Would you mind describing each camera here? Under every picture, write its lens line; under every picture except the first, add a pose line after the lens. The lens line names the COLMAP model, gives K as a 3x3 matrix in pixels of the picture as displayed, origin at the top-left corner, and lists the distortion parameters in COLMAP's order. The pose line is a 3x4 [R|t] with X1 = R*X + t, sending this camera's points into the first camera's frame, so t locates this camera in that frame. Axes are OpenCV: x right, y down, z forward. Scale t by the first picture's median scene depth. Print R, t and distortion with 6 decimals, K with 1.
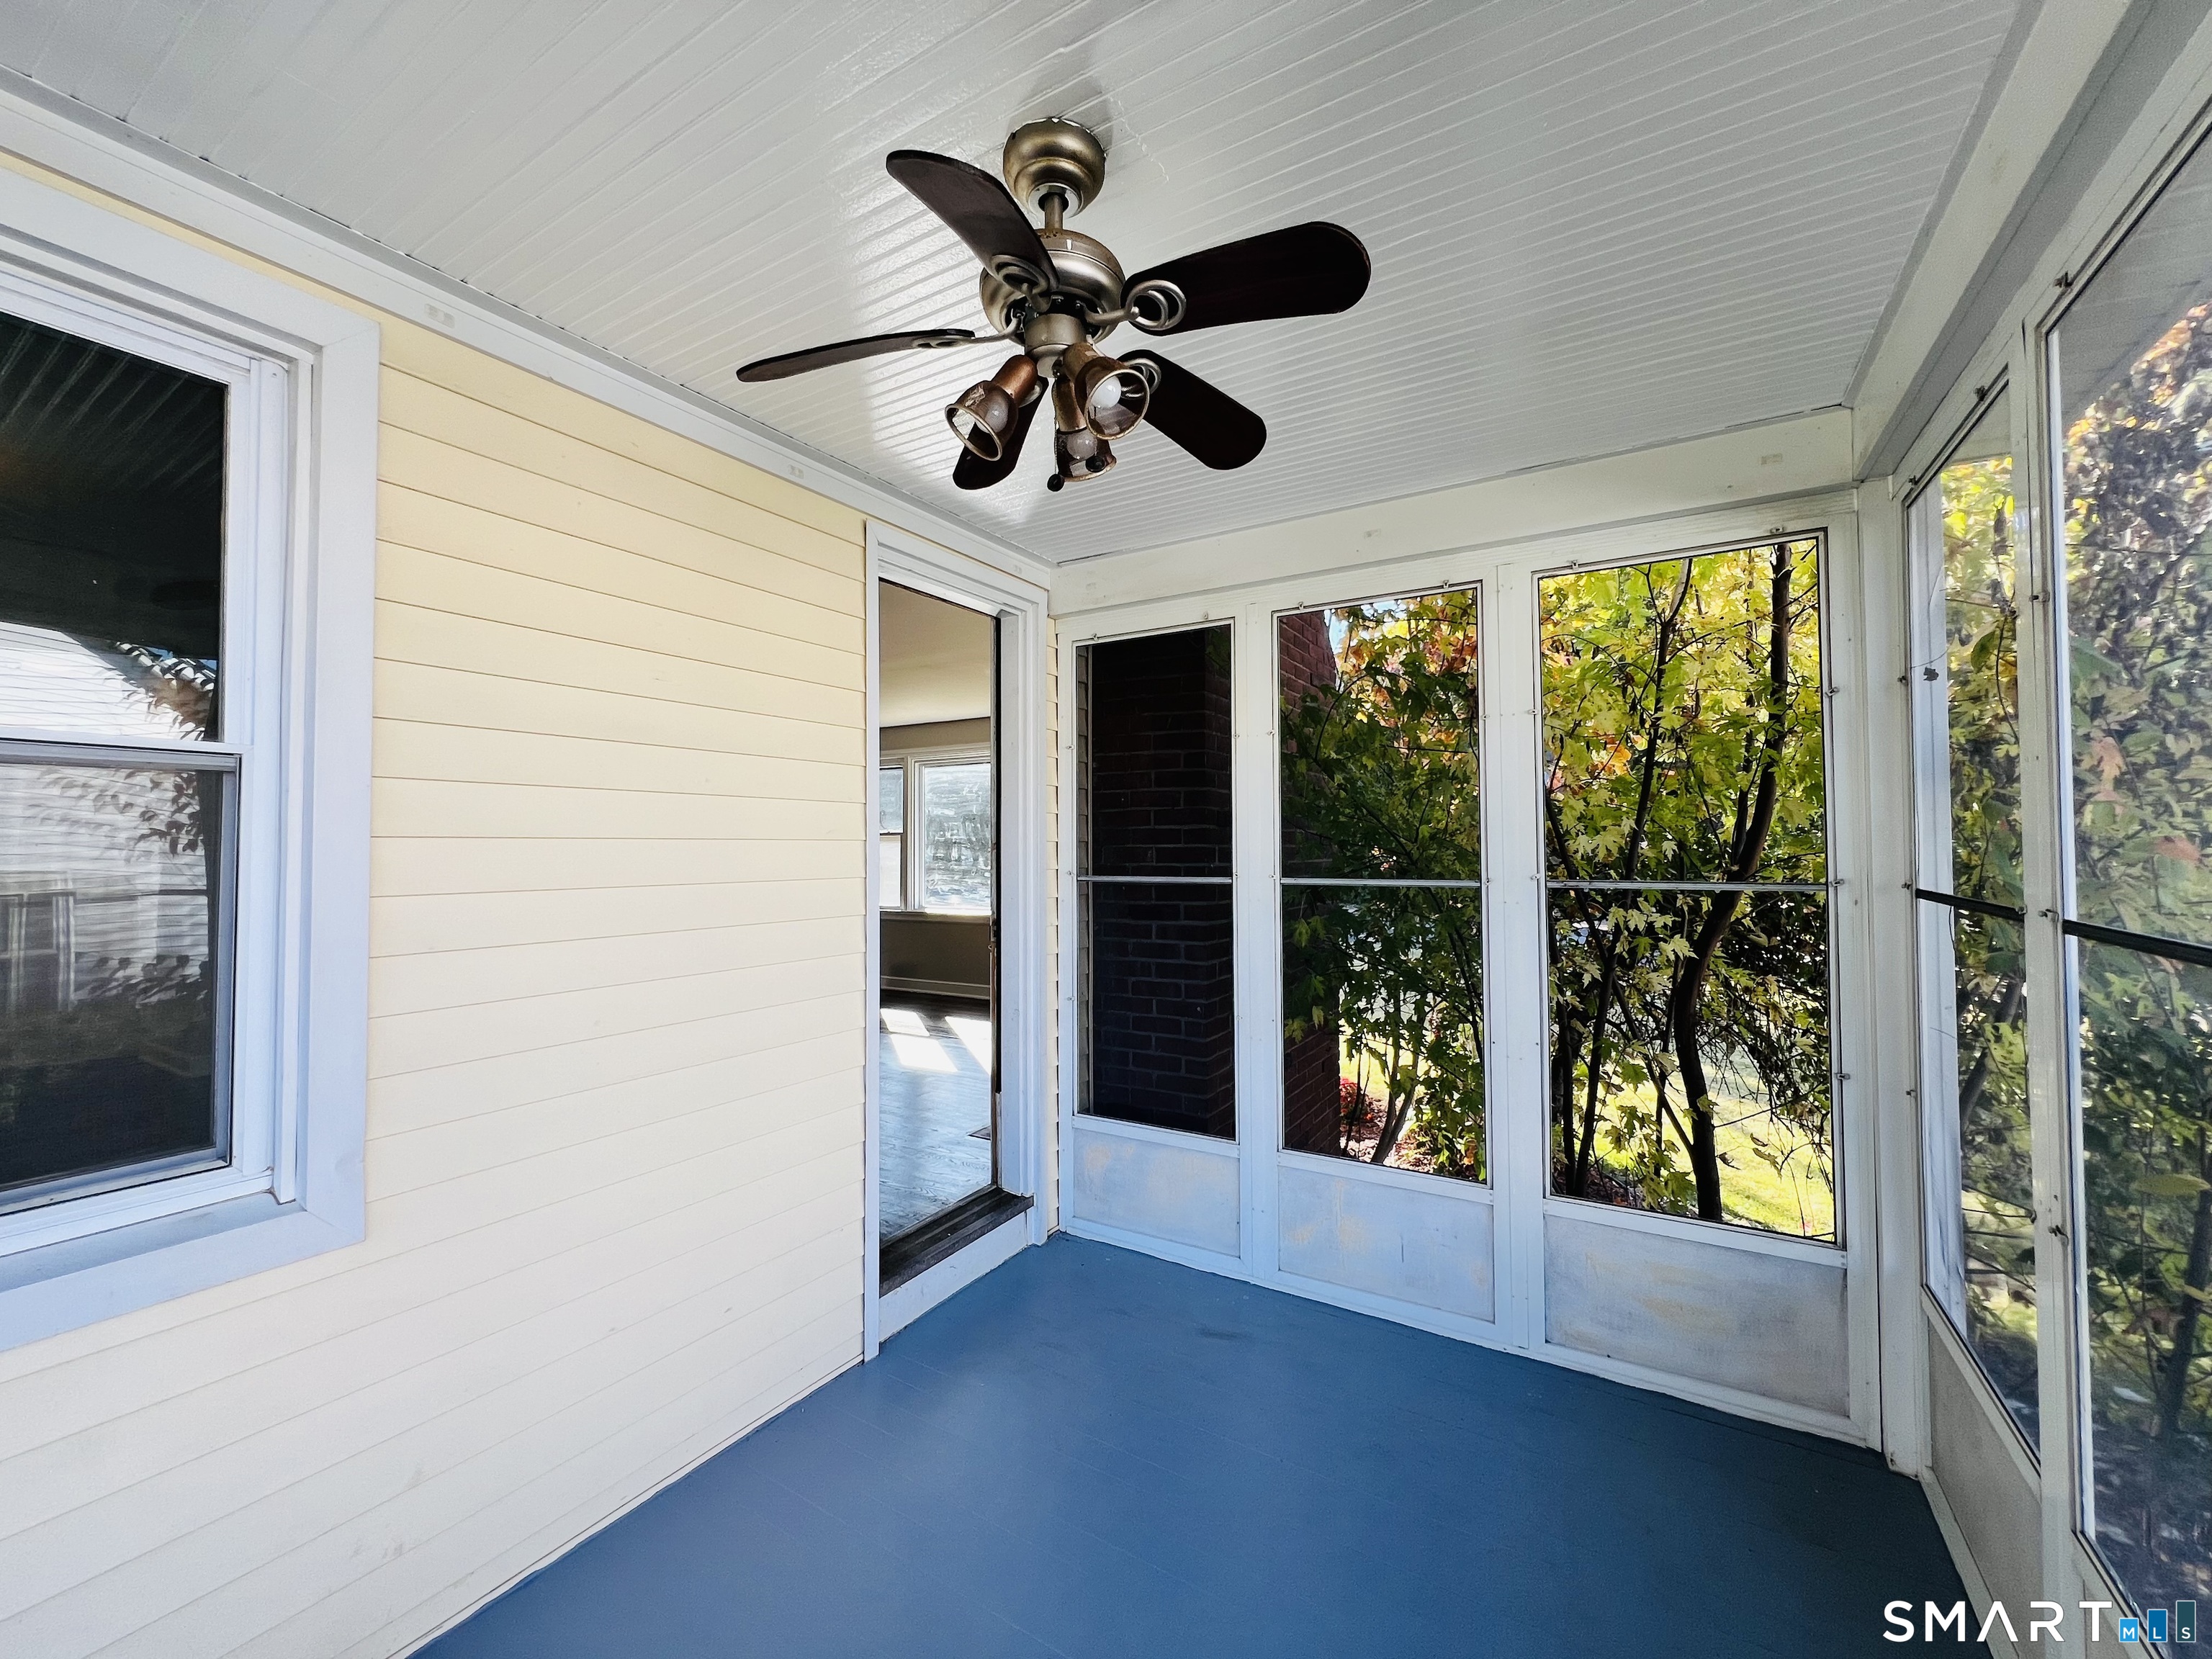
lens RADIAL K [[880.8, 0, 1114.4], [0, 880.8, 824.1], [0, 0, 1]] dist [-0.001711, 0.001209]
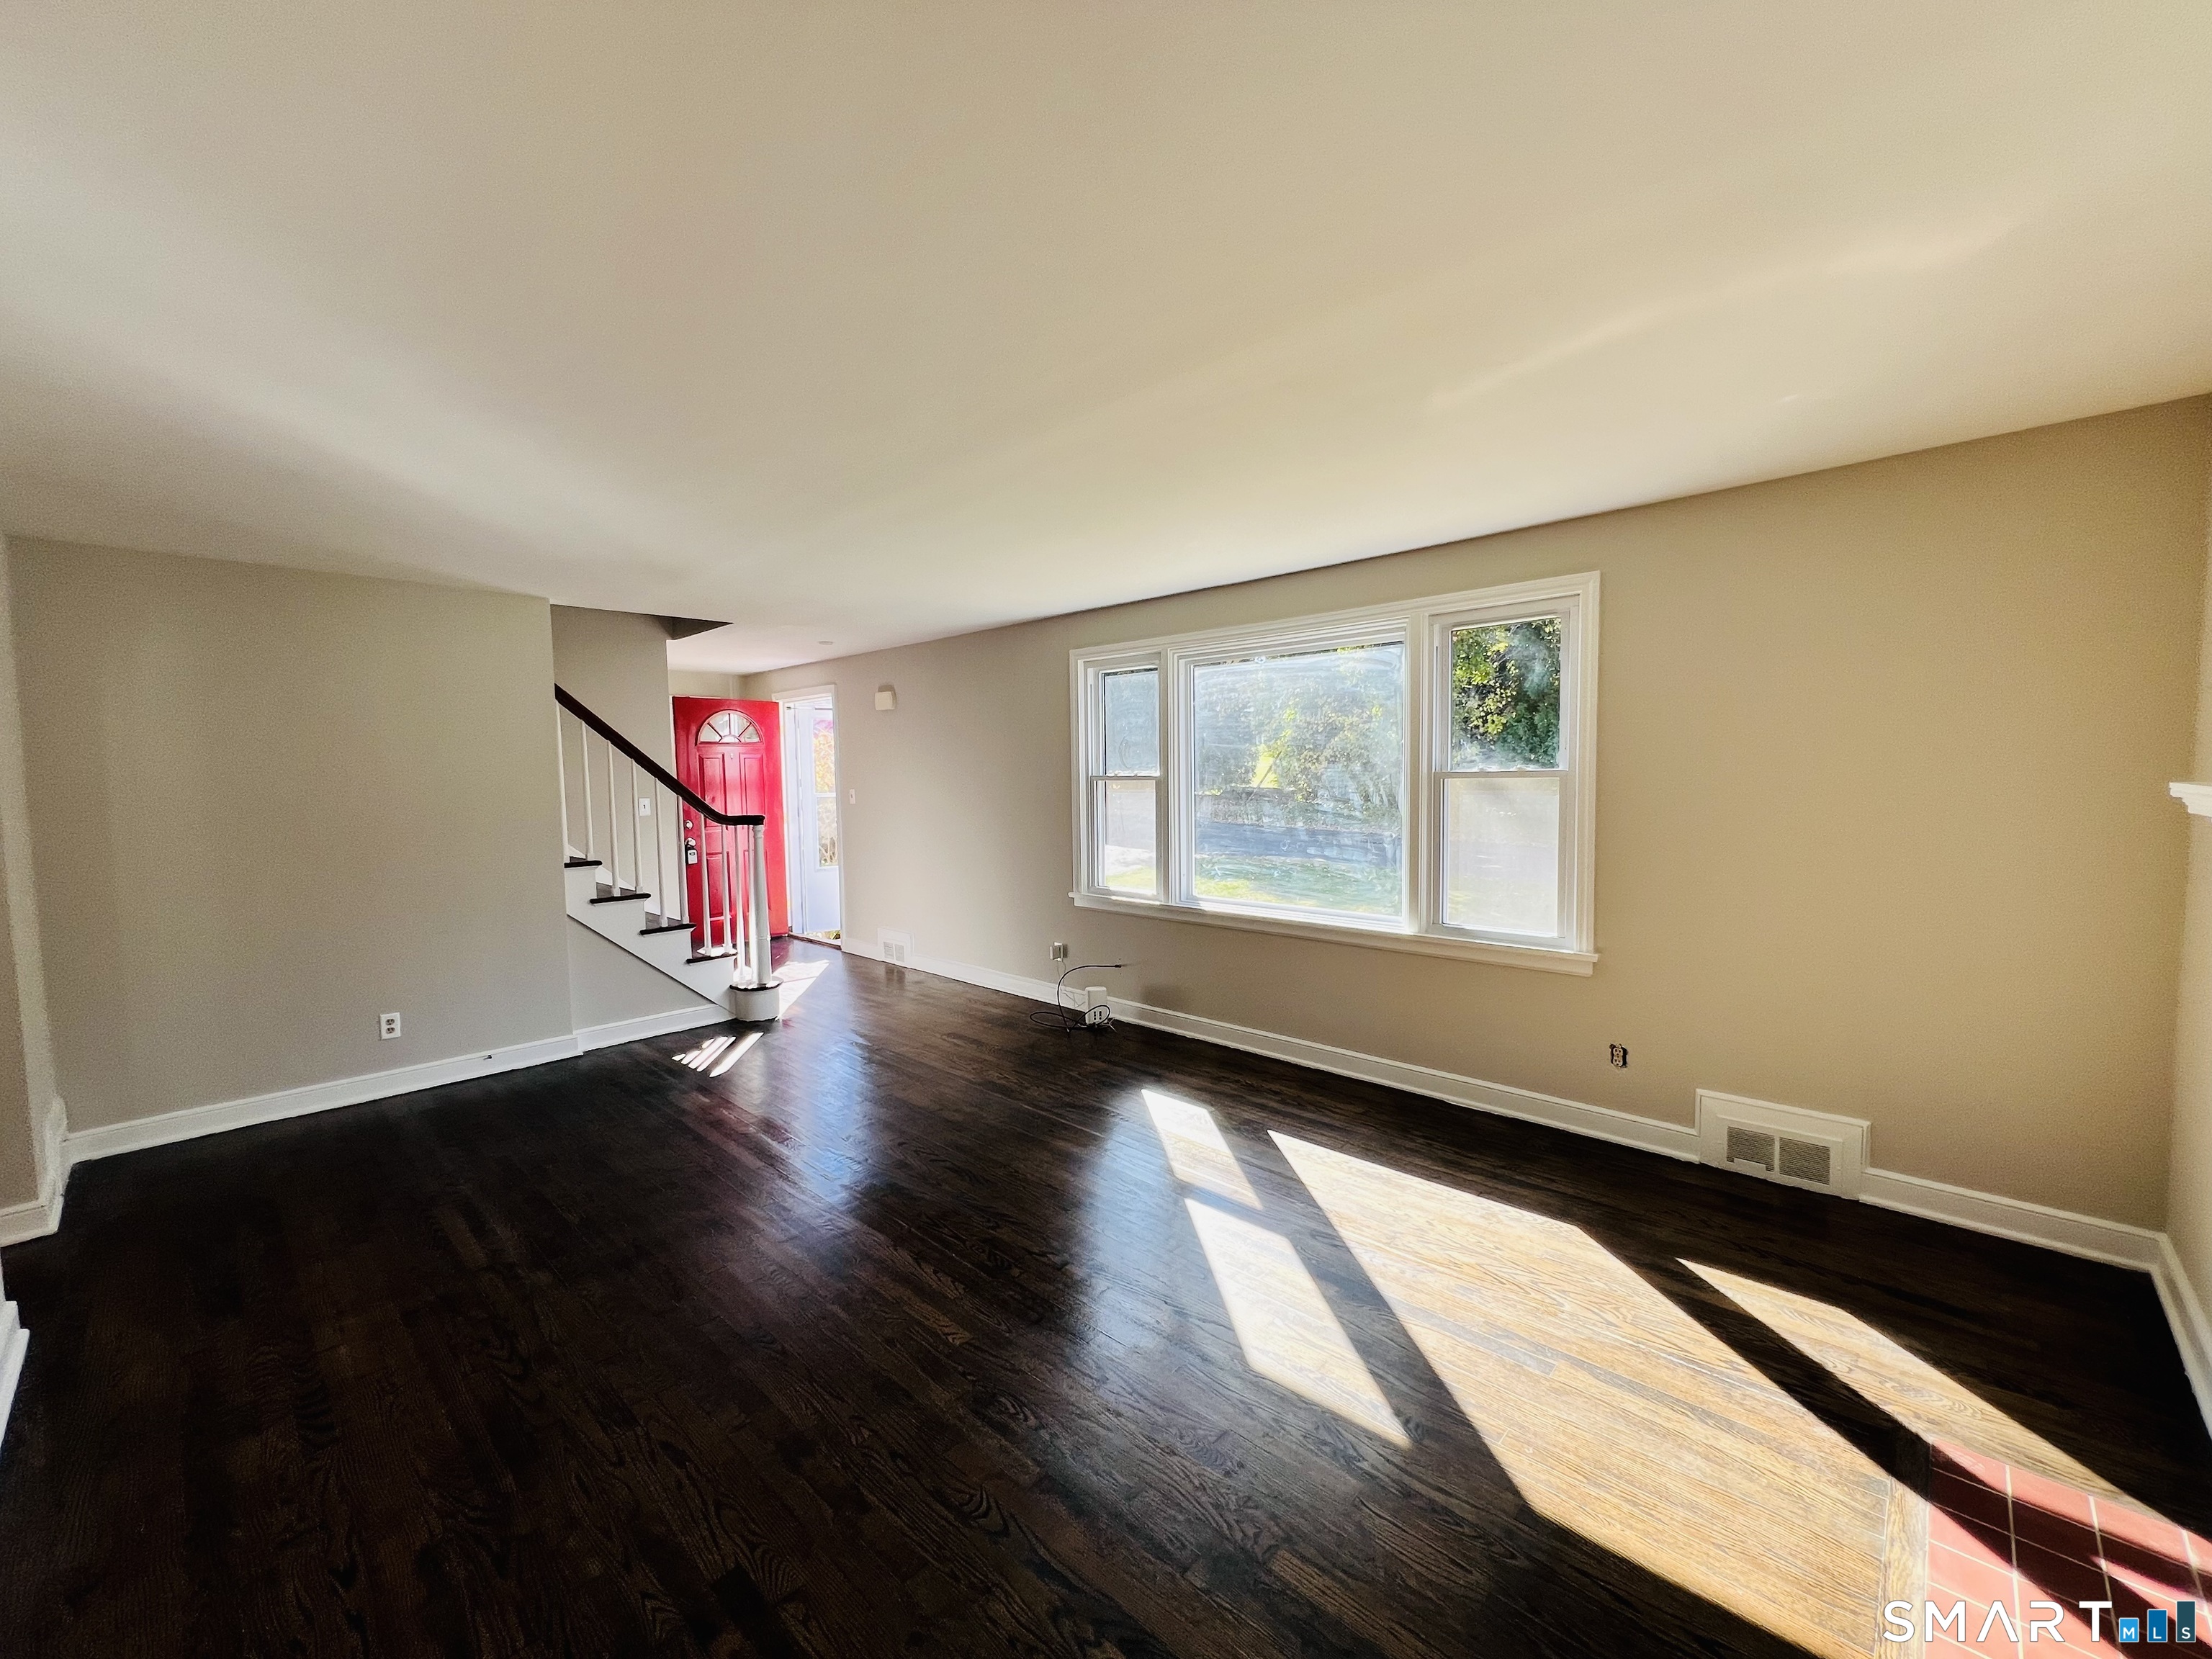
lens RADIAL K [[880.8, 0, 1101.2], [0, 880.8, 831.0], [0, 0, 1]] dist [-0.001711, 0.001209]
pose [[0.976167, 0.003748, -0.216990, -0.148987], [0.017340, 0.995307, 0.095200, -0.011758], [0.216329, -0.096694, 0.971521, 0.398670]]
